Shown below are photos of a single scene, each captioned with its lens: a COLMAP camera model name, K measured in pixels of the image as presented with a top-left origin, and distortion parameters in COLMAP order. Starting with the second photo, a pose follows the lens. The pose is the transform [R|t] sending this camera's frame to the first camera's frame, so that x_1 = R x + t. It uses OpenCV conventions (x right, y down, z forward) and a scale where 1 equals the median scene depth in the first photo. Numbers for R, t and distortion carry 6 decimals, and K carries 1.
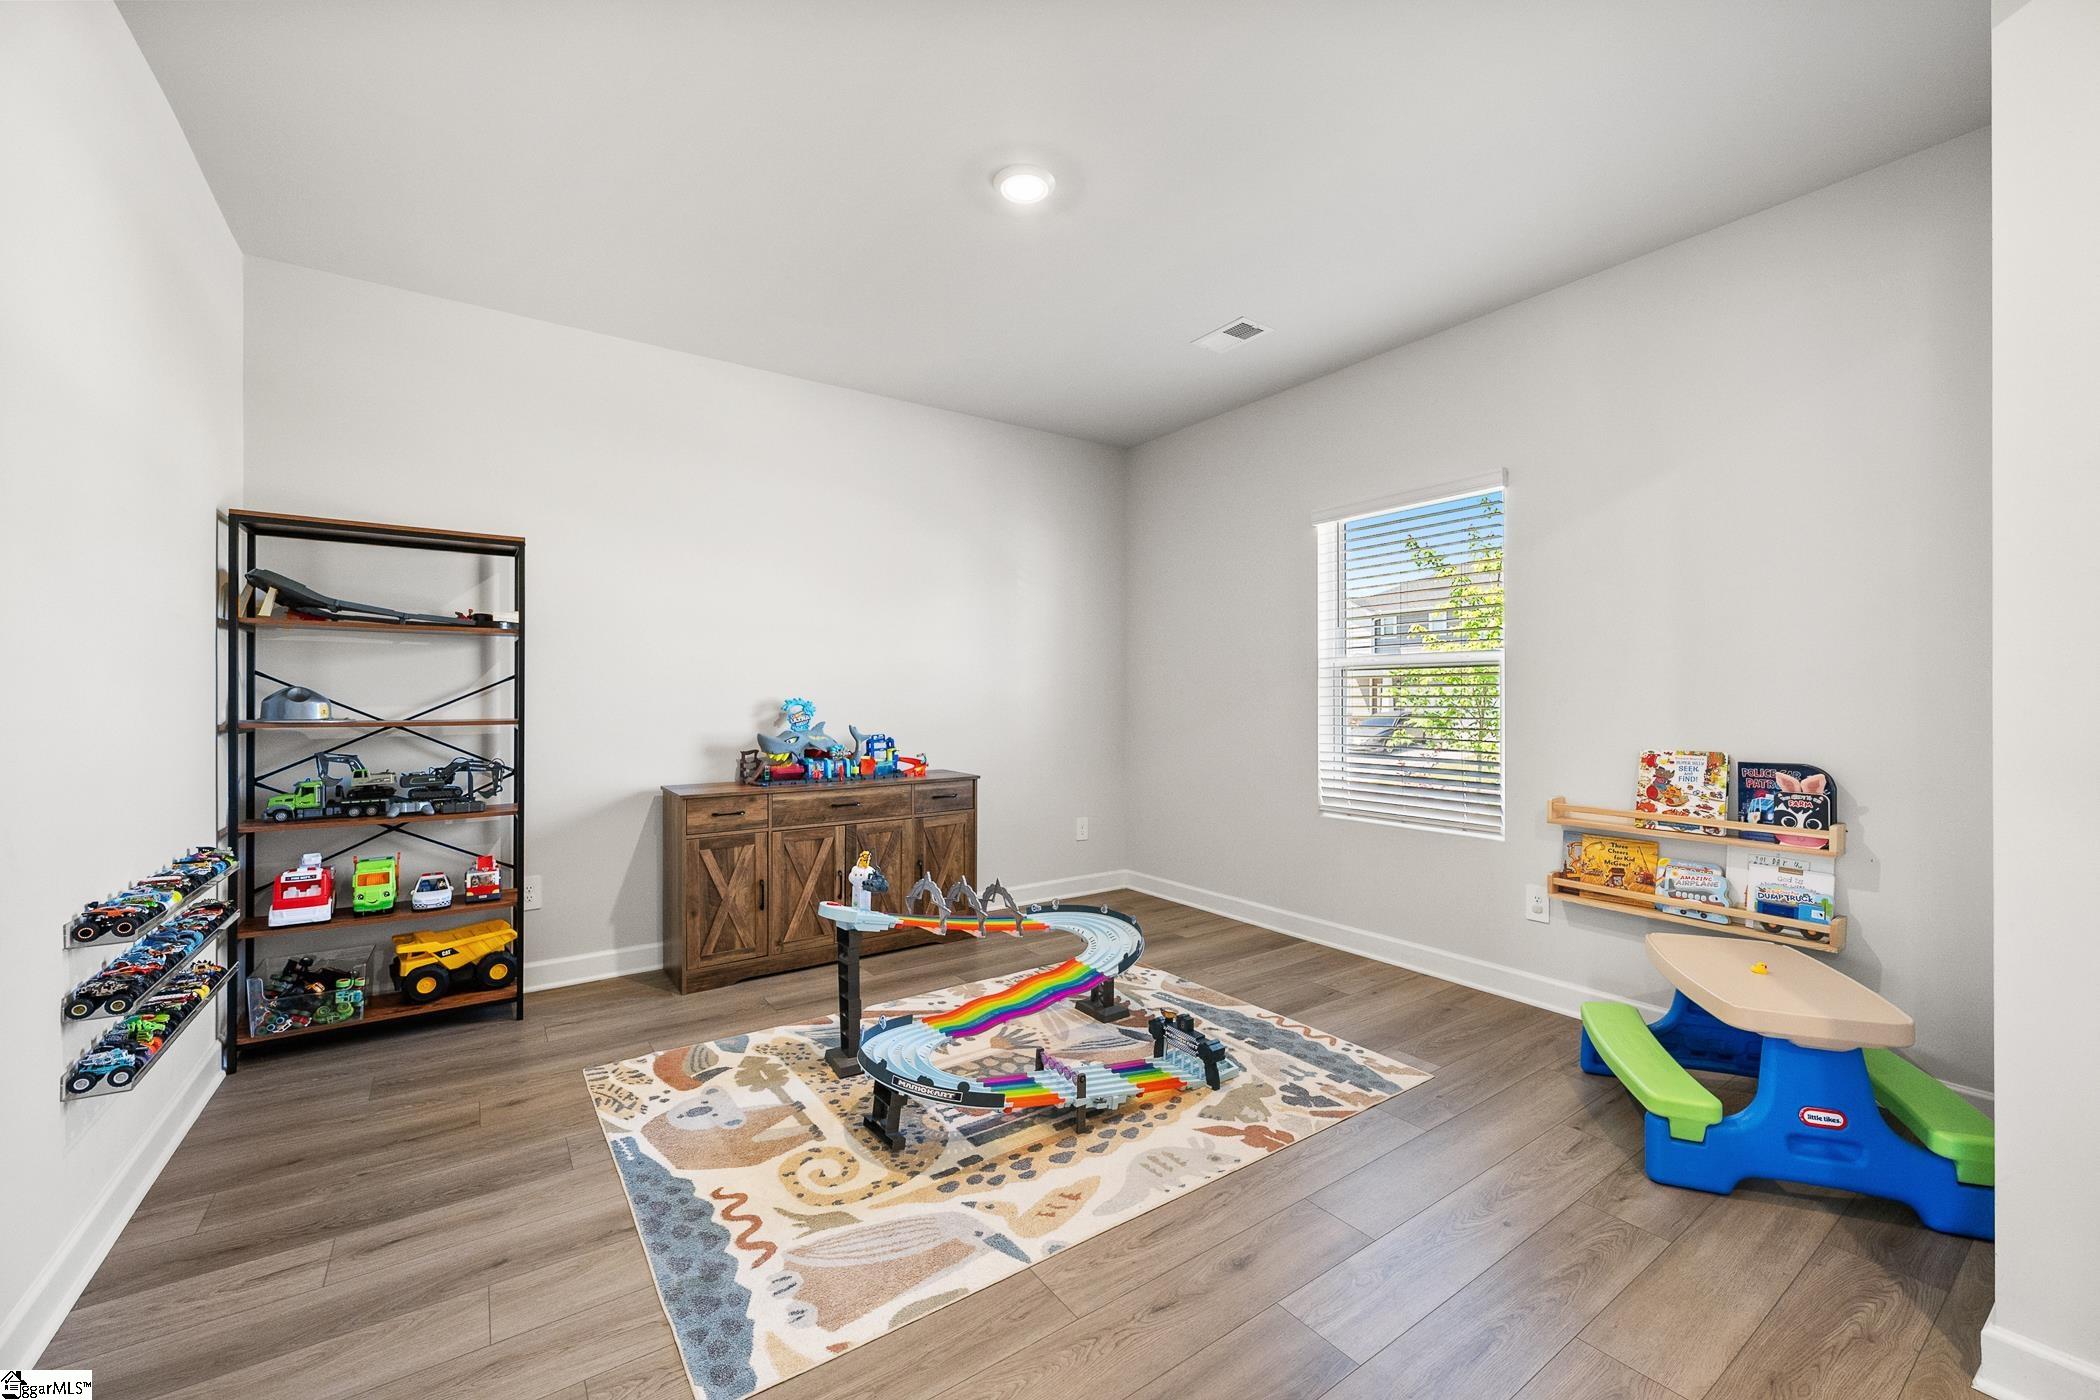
lens RADIAL K [[830.7, 0, 1053.6], [0, 830.7, 711.3], [0, 0, 1]] dist [-0.002662, 0.000412]
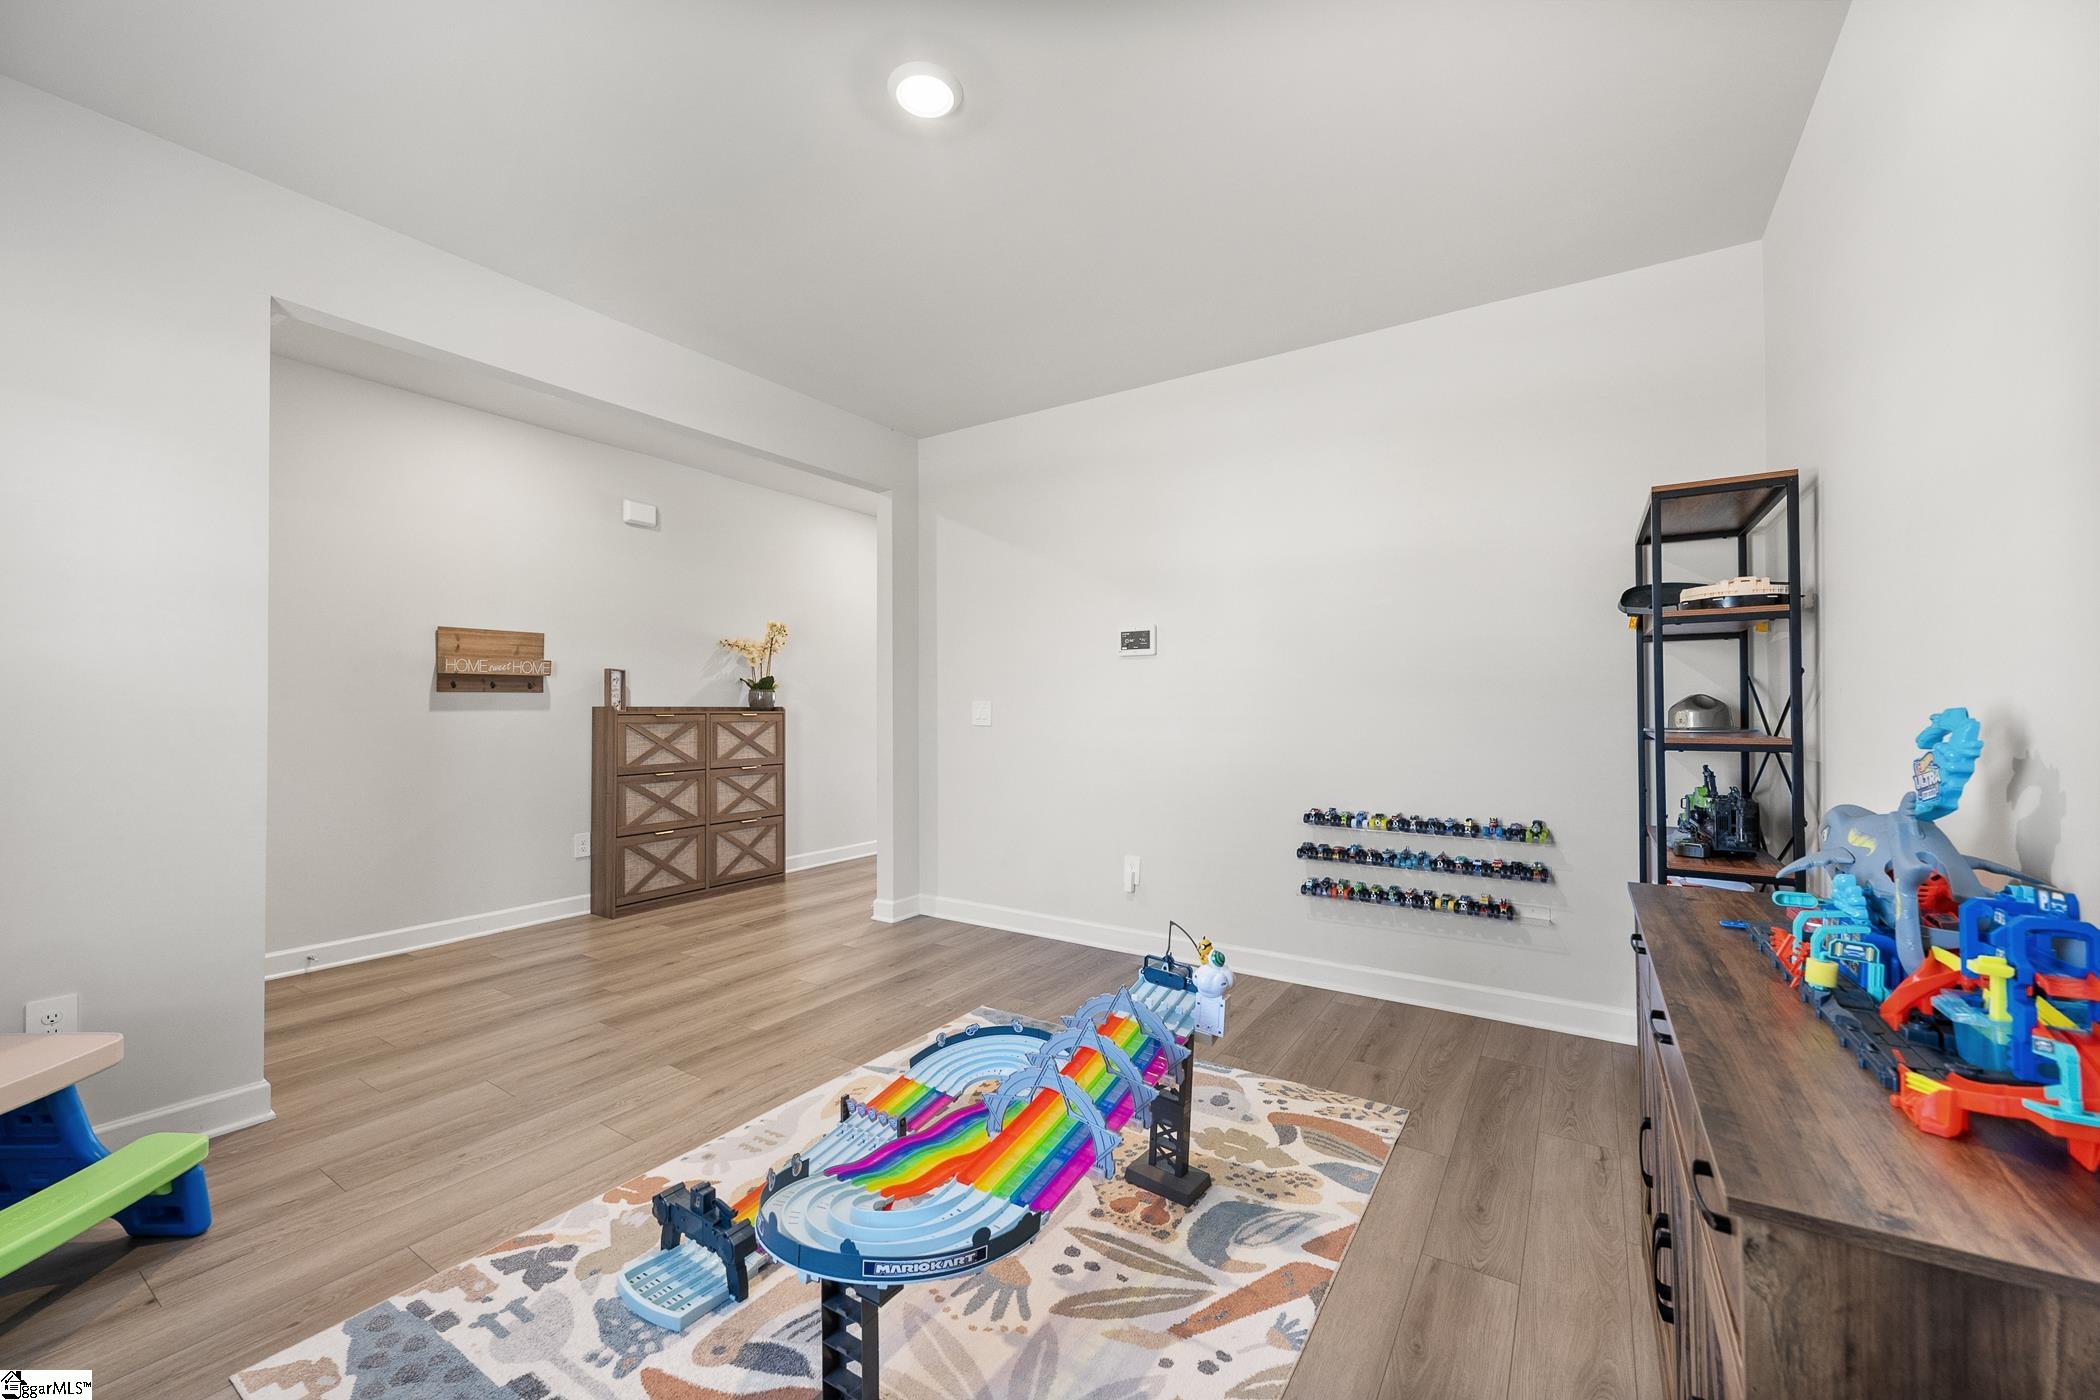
lens RADIAL K [[830.7, 0, 1061.8], [0, 830.7, 692.1], [0, 0, 1]] dist [-0.002662, 0.000412]
pose [[-0.925834, -0.005987, -0.377884, 0.152400], [-0.005014, 0.999981, -0.003557, -0.031764], [0.377898, -0.001399, -0.925846, 1.795896]]
